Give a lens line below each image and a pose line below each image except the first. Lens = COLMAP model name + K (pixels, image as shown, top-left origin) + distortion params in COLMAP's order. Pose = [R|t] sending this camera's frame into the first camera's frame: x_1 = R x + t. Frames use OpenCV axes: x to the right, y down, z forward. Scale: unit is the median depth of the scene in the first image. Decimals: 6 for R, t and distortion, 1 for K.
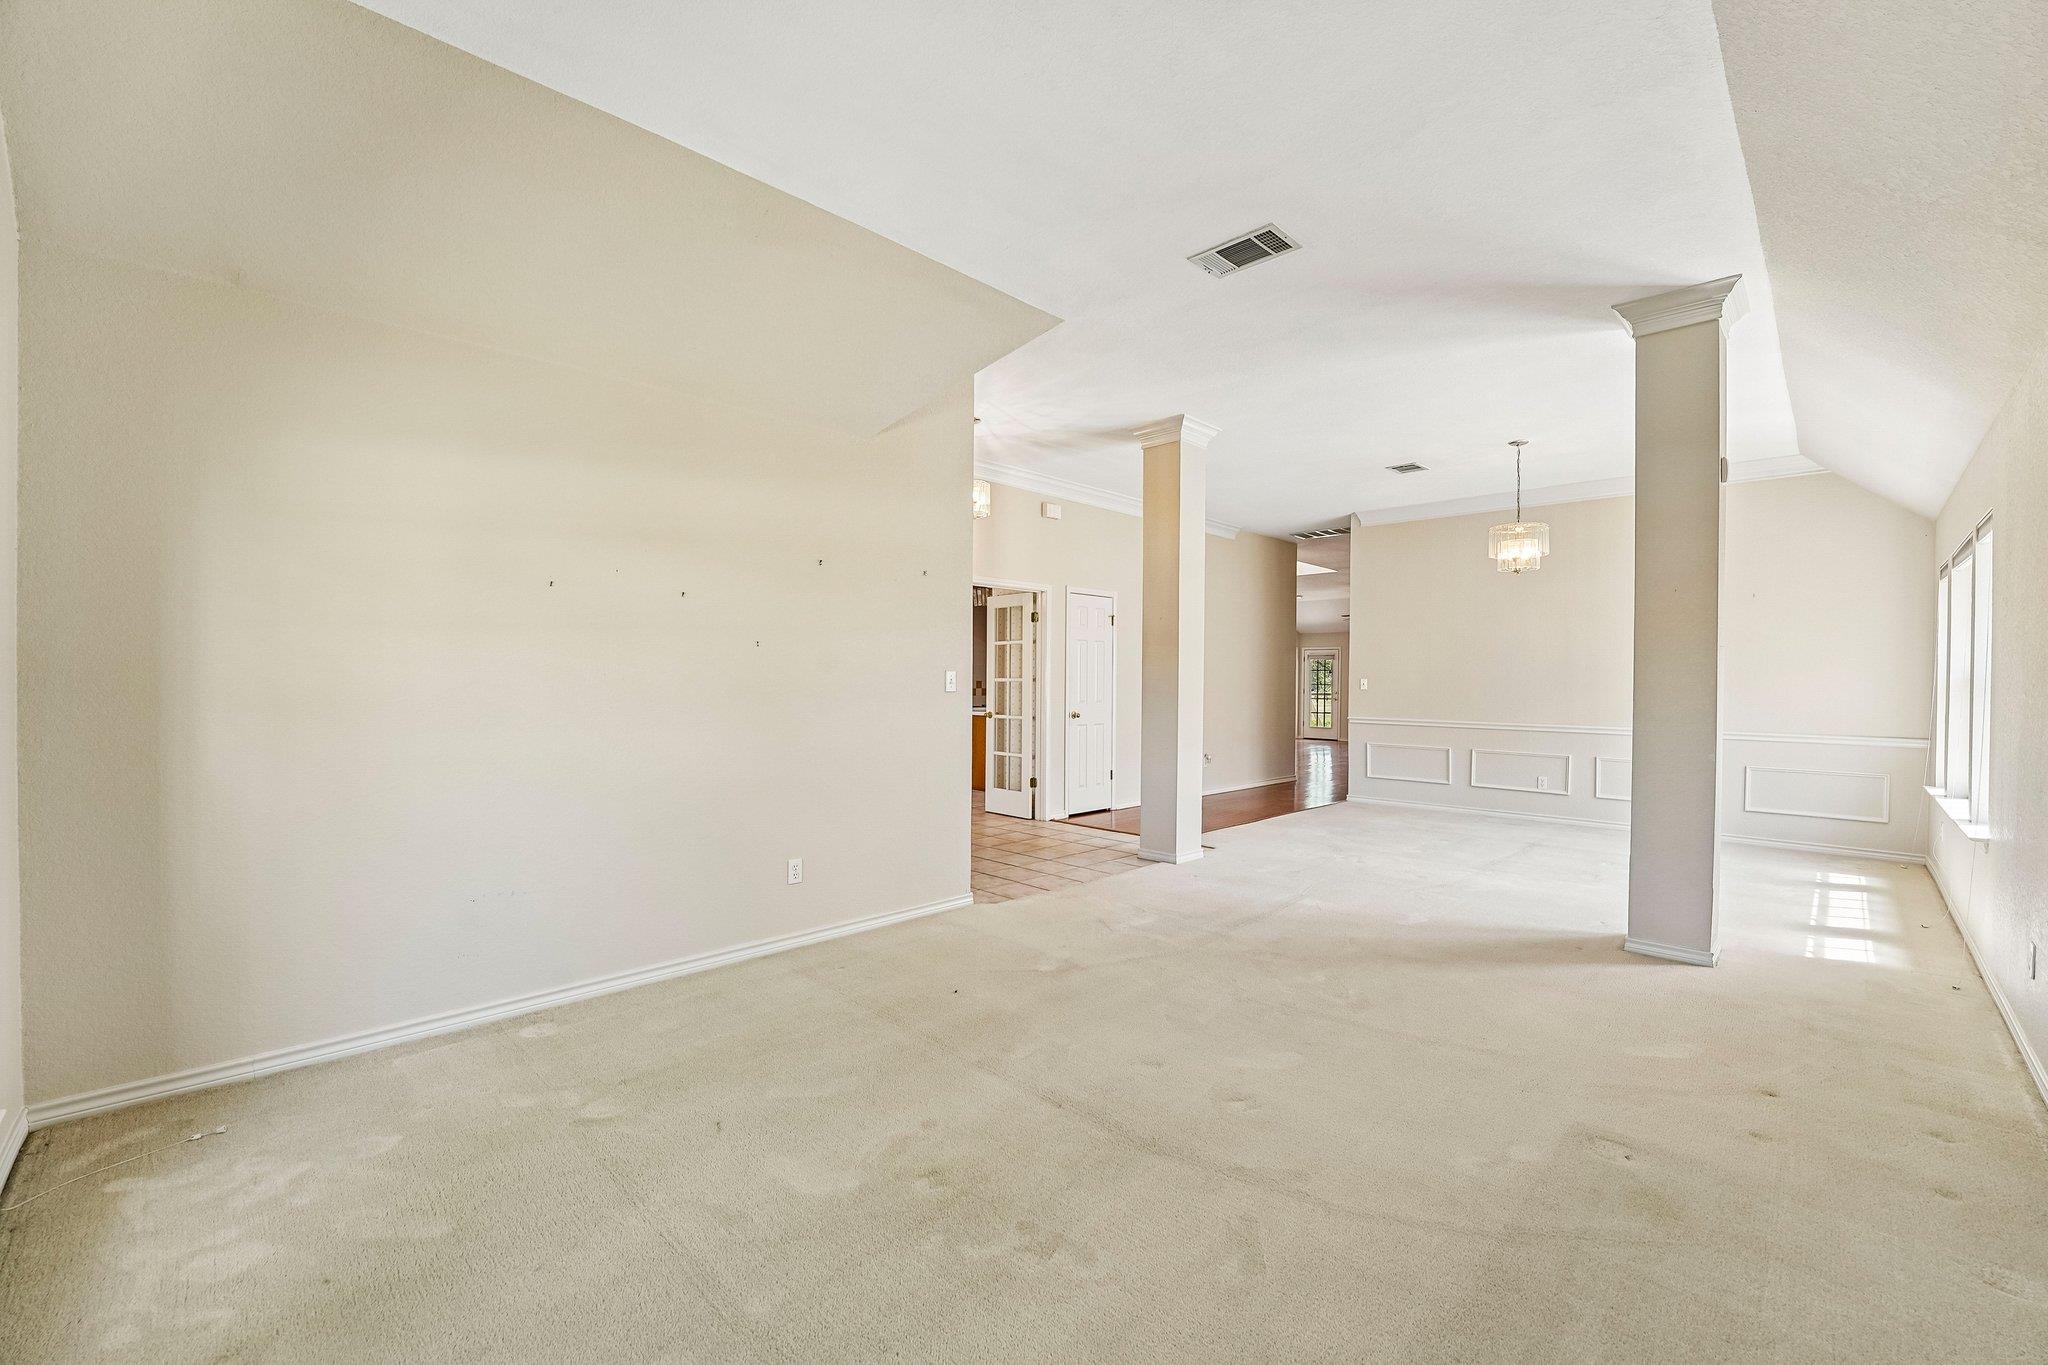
lens RADIAL K [[823.0, 0, 1012.3], [0, 823.0, 681.1], [0, 0, 1]] dist [-0.027297, 0.000478]
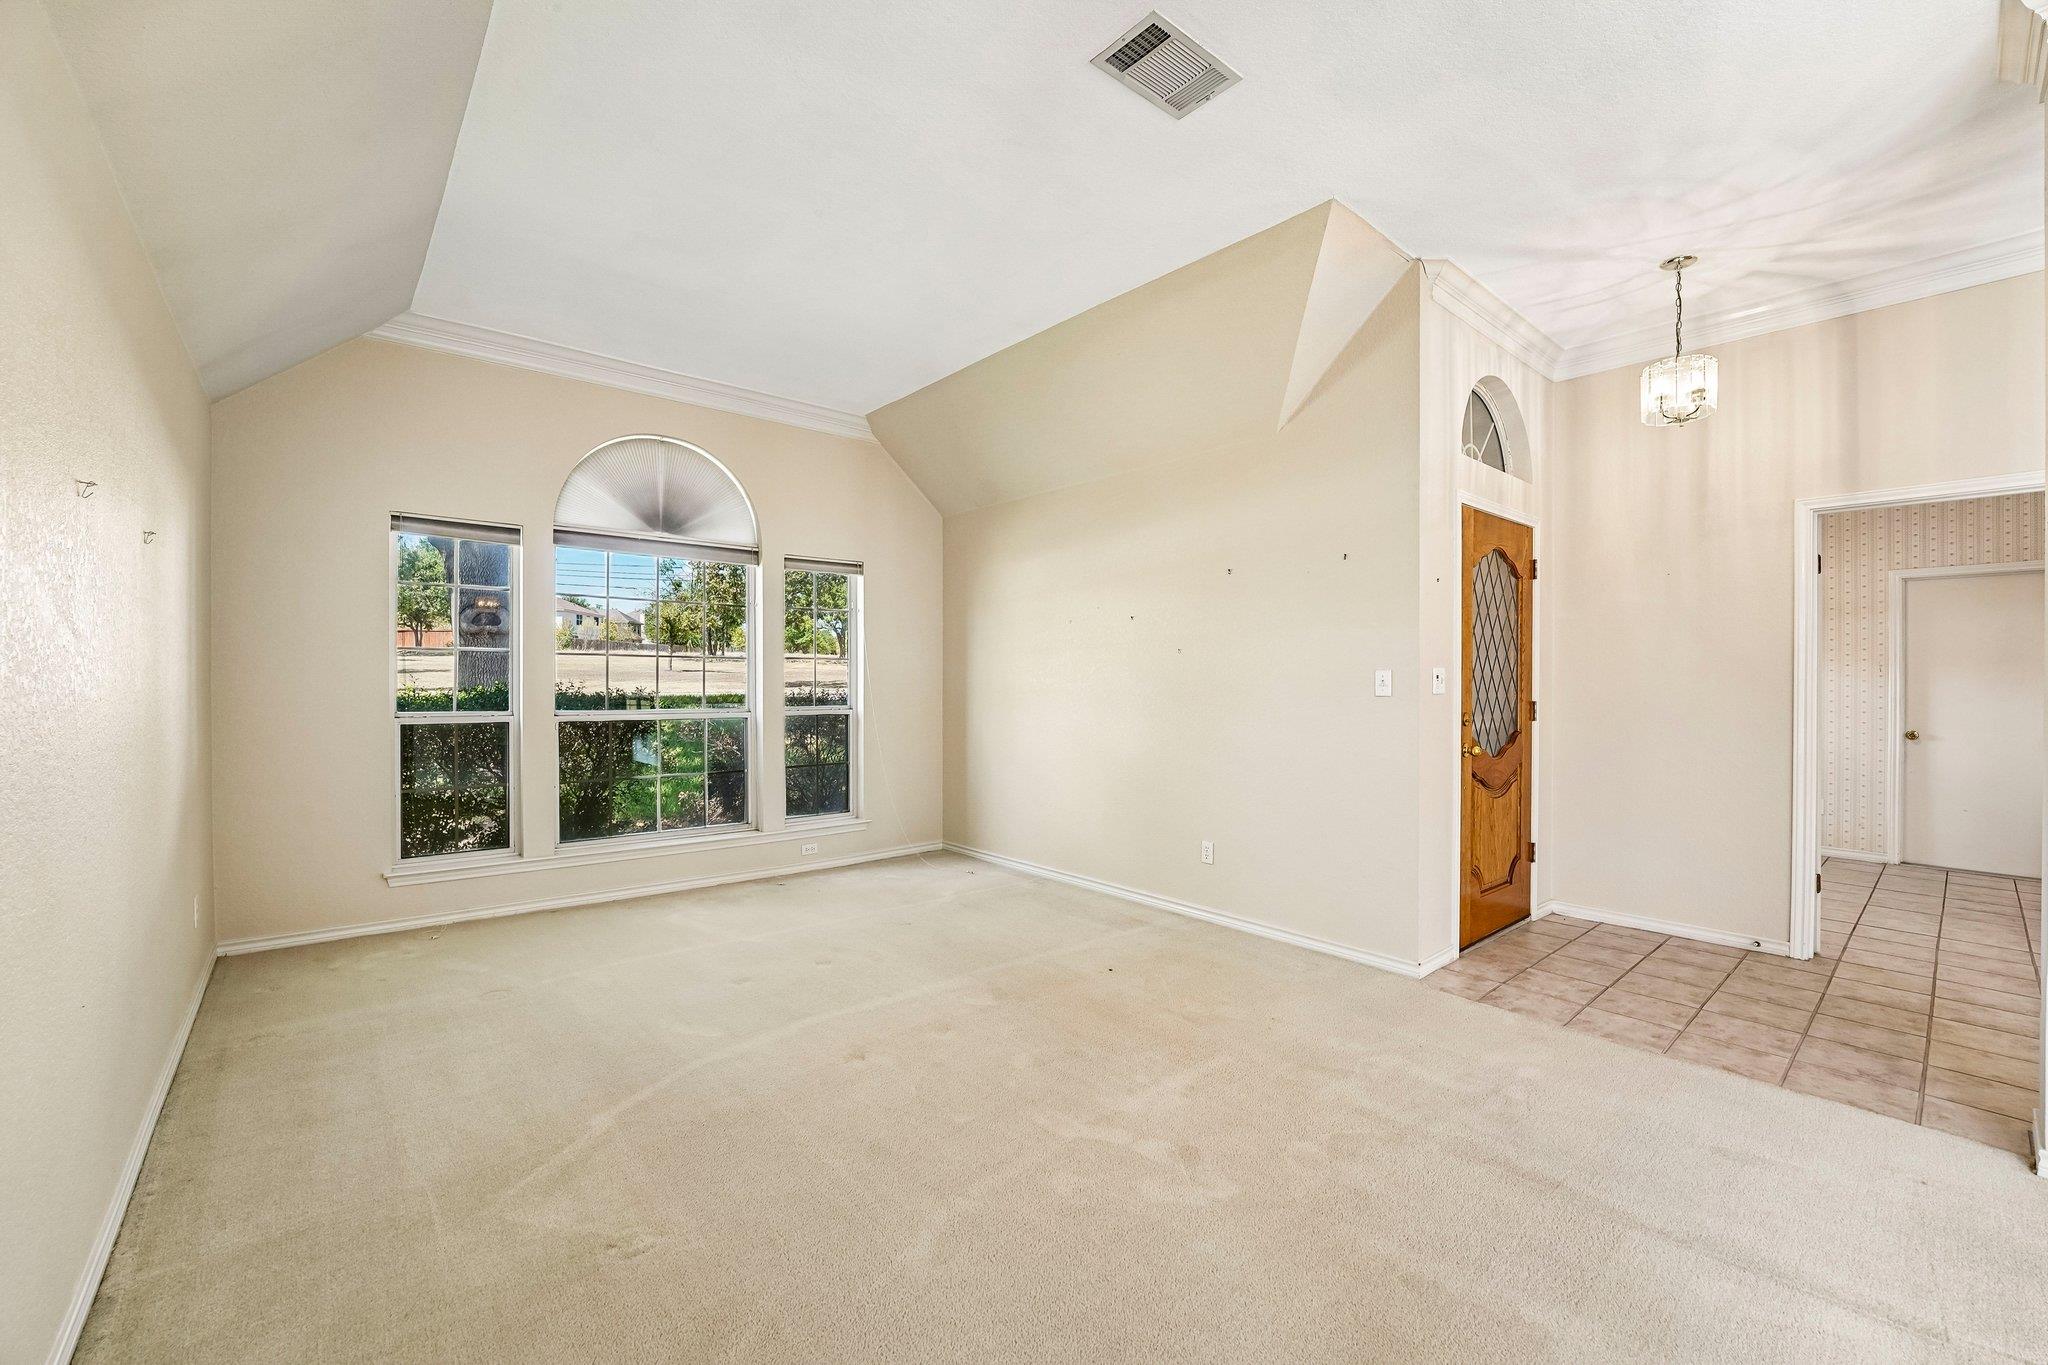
lens RADIAL K [[823.0, 0, 1012.3], [0, 823.0, 681.1], [0, 0, 1]] dist [-0.027297, 0.000478]
pose [[-0.061921, 0.004269, -0.998072, 0.749541], [-0.002086, 0.999988, 0.004407, -0.005335], [0.998079, 0.002355, -0.061911, 0.691921]]
